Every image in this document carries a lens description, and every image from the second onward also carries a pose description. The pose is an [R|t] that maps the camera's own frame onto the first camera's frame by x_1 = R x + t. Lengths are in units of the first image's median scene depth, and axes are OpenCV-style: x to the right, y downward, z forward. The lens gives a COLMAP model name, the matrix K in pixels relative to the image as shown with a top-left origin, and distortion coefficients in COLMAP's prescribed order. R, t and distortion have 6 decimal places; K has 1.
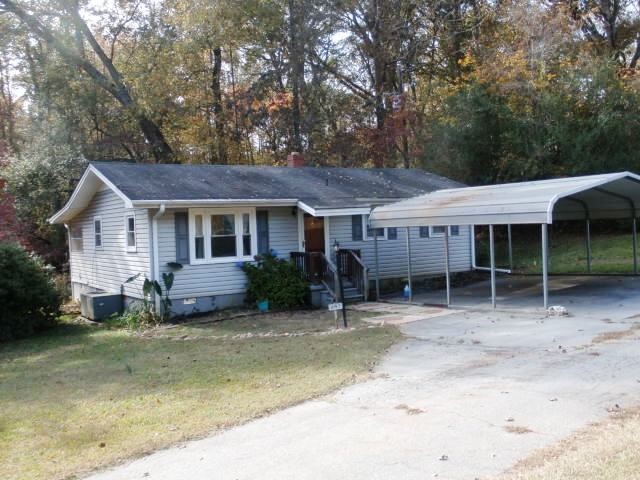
lens RADIAL K [[636.0, 0, 320.0], [0, 636.0, 240.0], [0, 0, 1]] dist [0.005680, 0.000680]
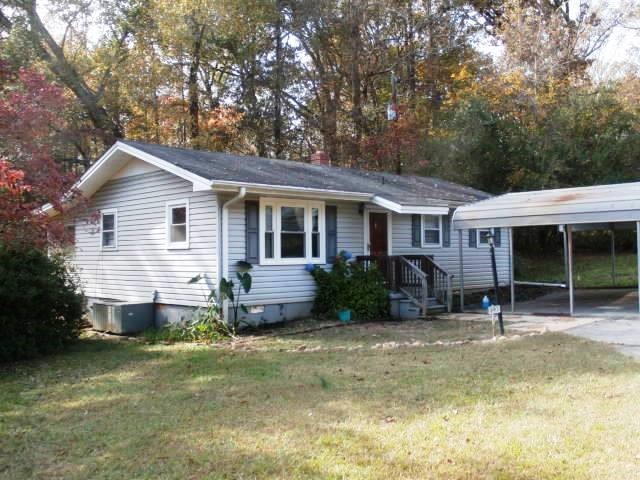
lens RADIAL K [[636.0, 0, 320.0], [0, 636.0, 240.0], [0, 0, 1]] dist [0.005680, 0.000680]
pose [[0.982736, 0.028877, 0.182746, -0.267950], [-0.019292, 0.998354, -0.054009, 0.047695], [-0.184005, 0.049551, 0.981675, 0.166999]]
